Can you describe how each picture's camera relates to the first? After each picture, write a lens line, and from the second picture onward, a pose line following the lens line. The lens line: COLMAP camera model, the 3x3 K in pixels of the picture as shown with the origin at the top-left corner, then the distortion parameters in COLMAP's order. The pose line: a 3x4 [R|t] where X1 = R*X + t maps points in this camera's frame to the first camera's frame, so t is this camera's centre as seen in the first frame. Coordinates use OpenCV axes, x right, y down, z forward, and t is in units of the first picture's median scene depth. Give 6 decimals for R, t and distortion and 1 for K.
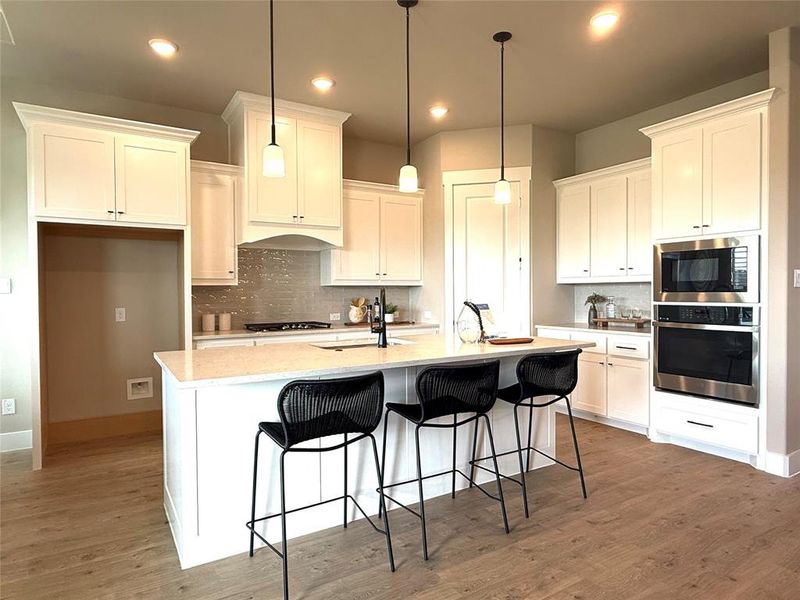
lens RADIAL K [[478.9, 0, 402.7], [0, 478.9, 301.4], [0, 0, 1]] dist [-0.001045, -0.000171]
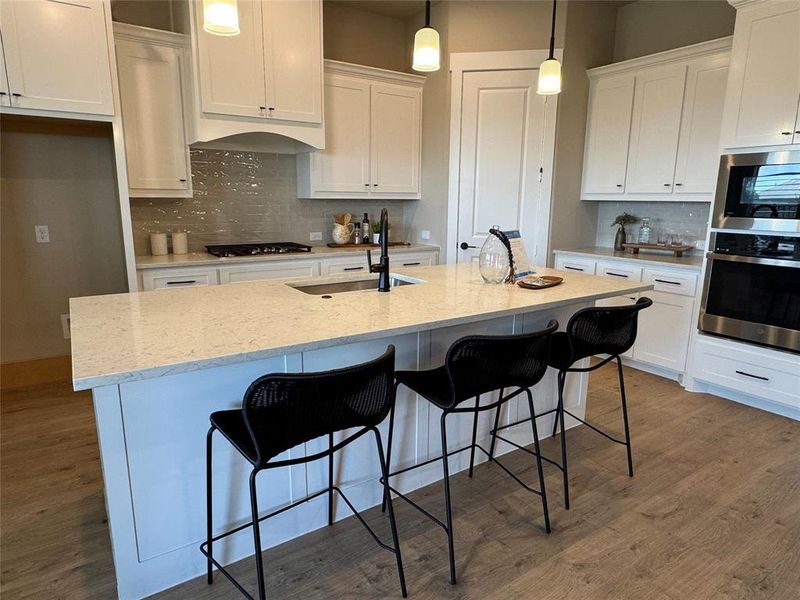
lens RADIAL K [[491.5, 0, 400.0], [0, 491.5, 300.0], [0, 0, 1]] dist [-0.000196, -0.000437]
pose [[0.999239, 0.009073, 0.037936, -0.033865], [-0.015880, 0.982951, 0.183180, -0.023178], [-0.035627, -0.183643, 0.982347, 0.171733]]
